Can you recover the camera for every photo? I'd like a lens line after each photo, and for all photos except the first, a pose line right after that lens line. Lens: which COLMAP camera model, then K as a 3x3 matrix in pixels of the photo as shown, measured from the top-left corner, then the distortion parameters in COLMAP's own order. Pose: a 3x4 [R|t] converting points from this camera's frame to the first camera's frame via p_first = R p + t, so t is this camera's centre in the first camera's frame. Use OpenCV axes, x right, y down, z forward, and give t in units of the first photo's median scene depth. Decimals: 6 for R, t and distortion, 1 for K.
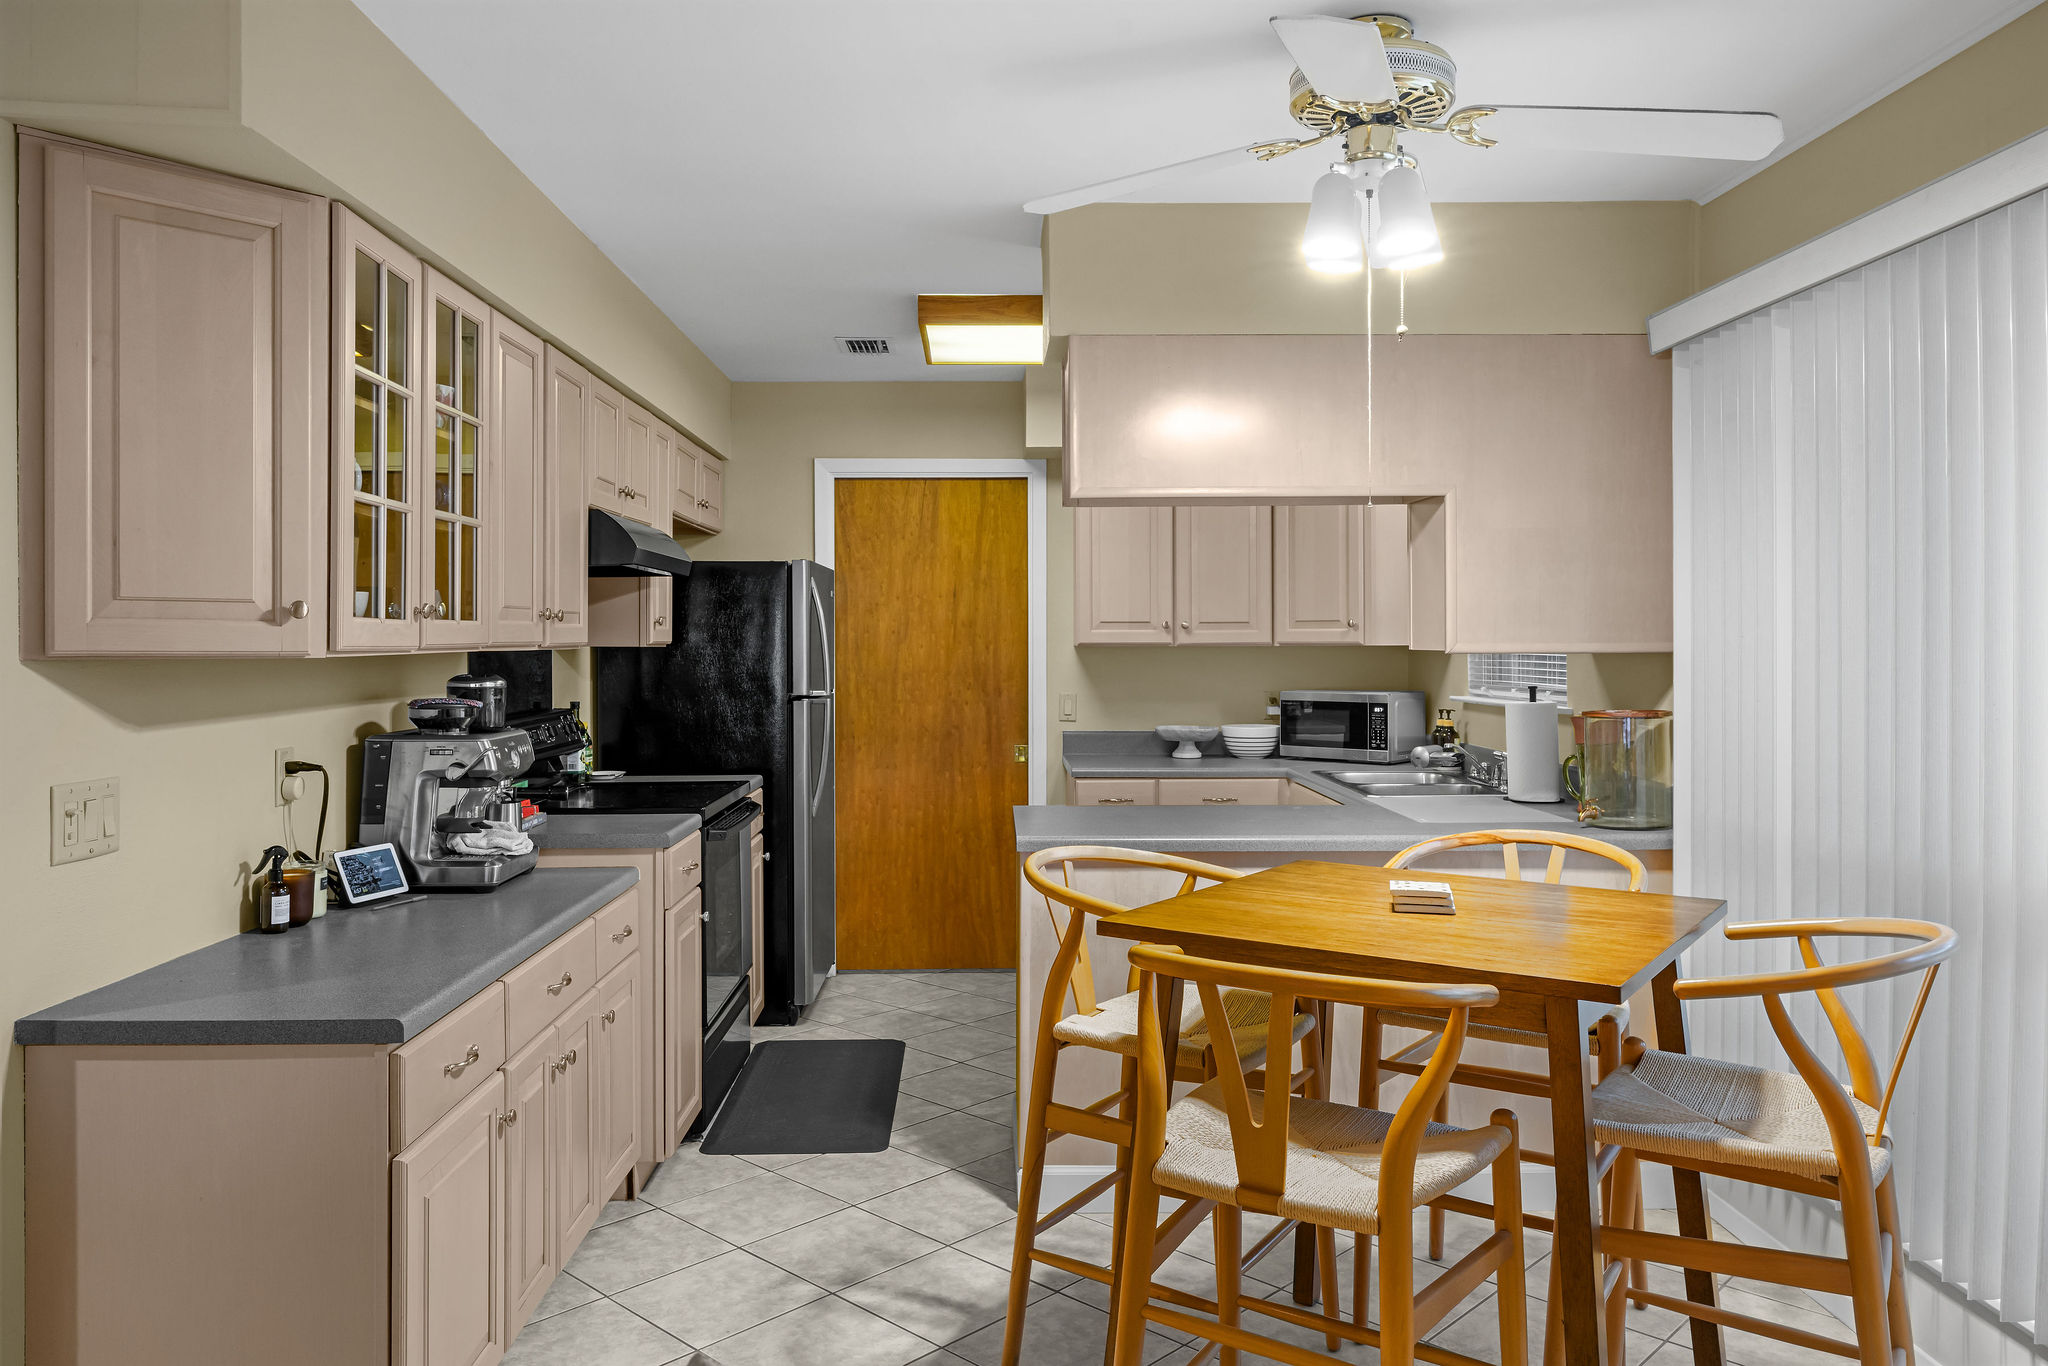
lens RADIAL K [[1479.8, 0, 1035.3], [0, 1479.8, 669.4], [0, 0, 1]] dist [-0.001259, 0.004206]
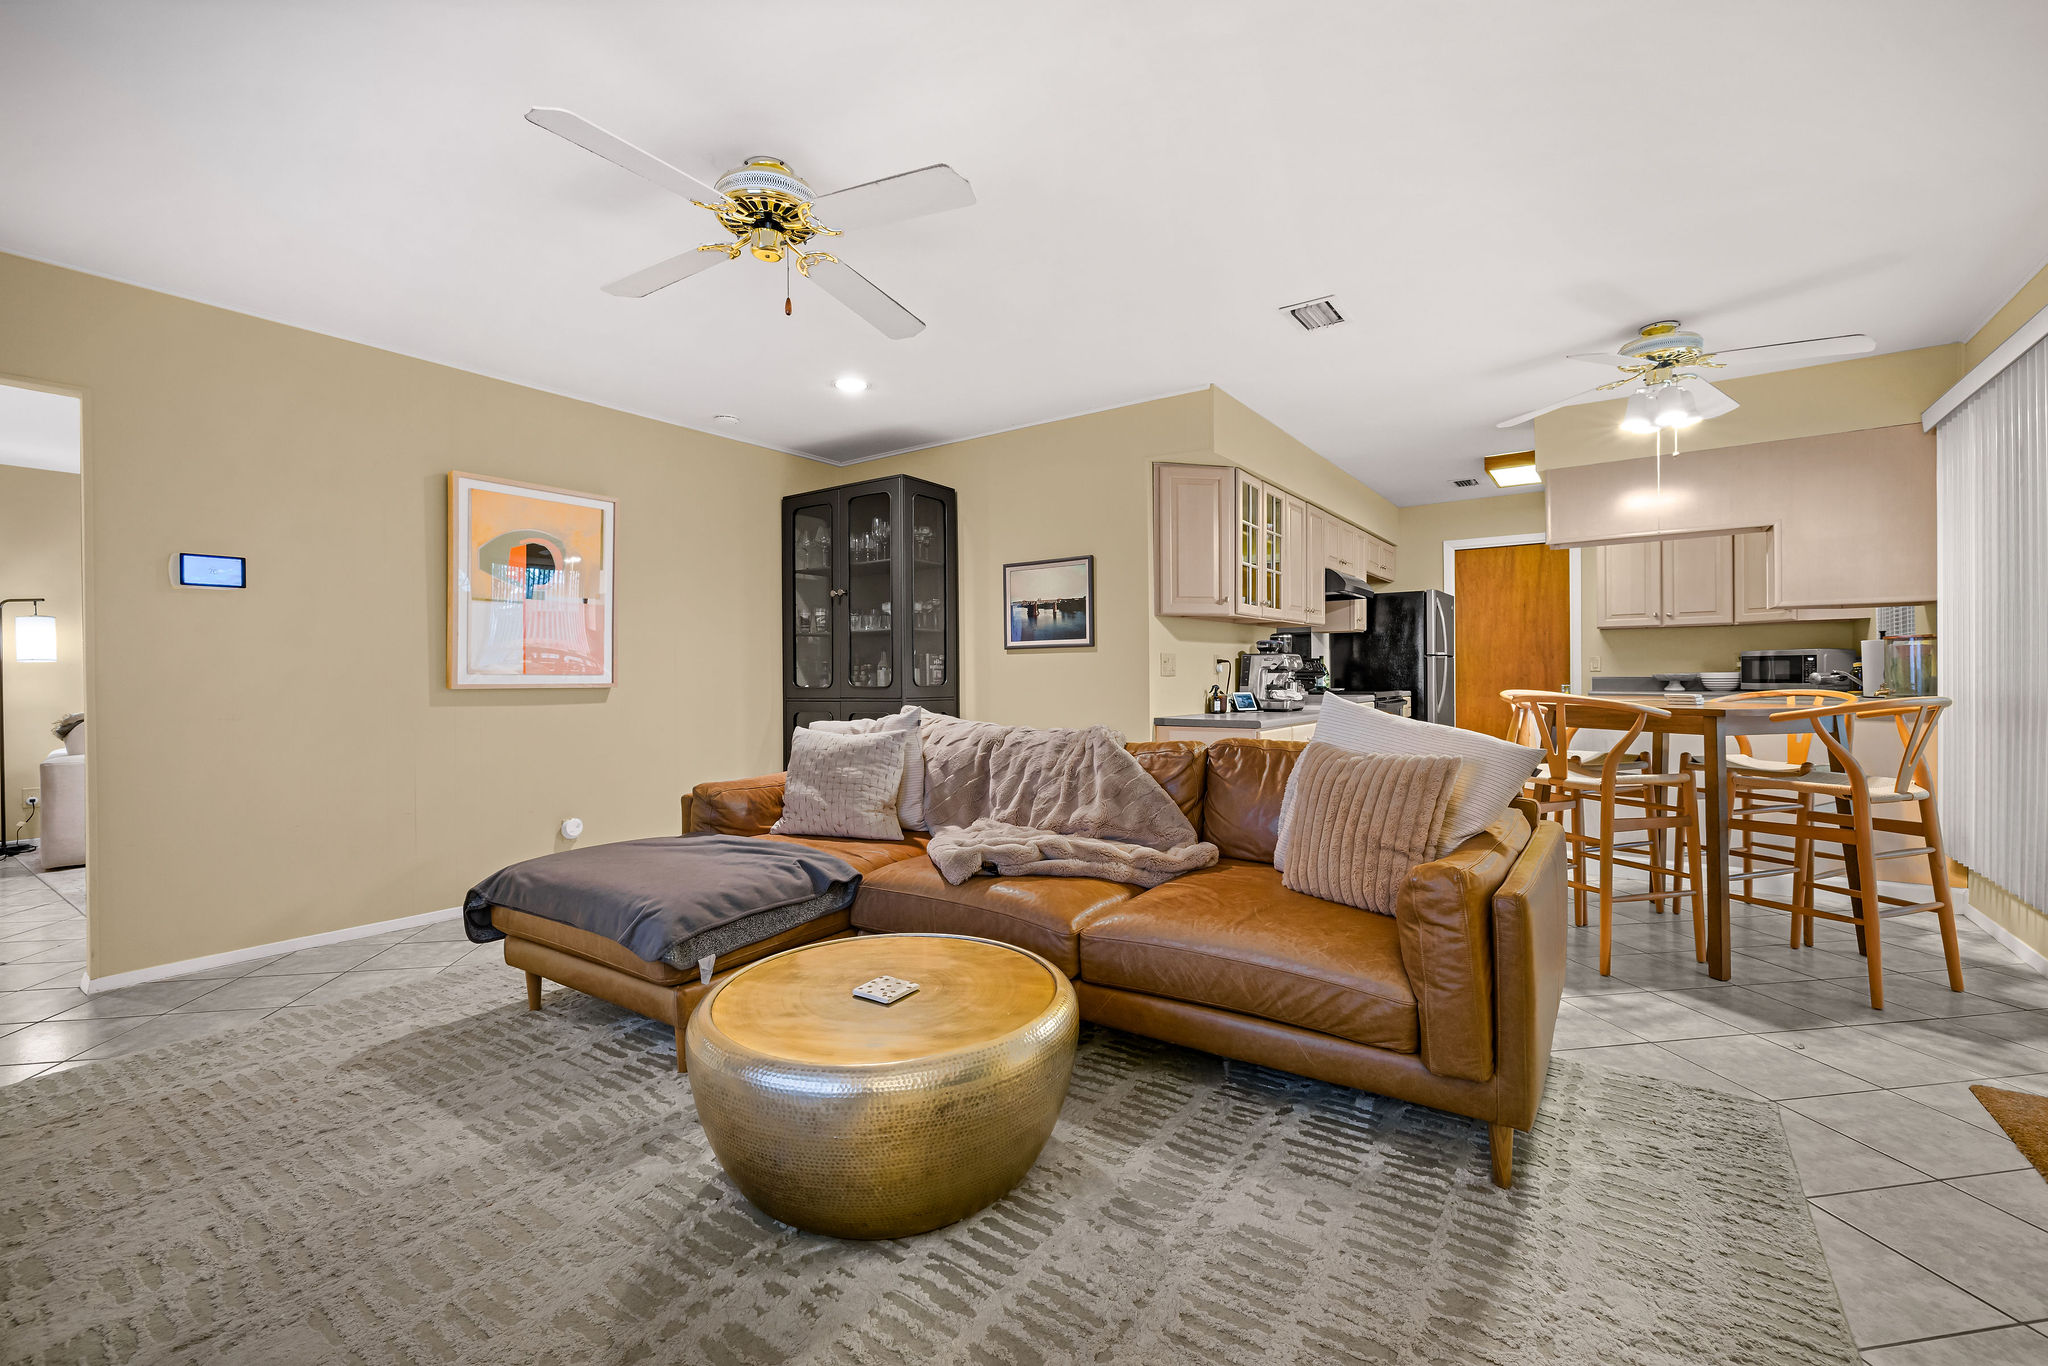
lens RADIAL K [[863.3, 0, 1027.3], [0, 863.3, 679.0], [0, 0, 1]] dist [-0.001481, 0.000012]
pose [[0.800751, -0.002896, -0.598990, 0.157511], [-0.001867, 0.999971, -0.007332, 0.085635], [0.598994, 0.006990, 0.800723, -0.435221]]
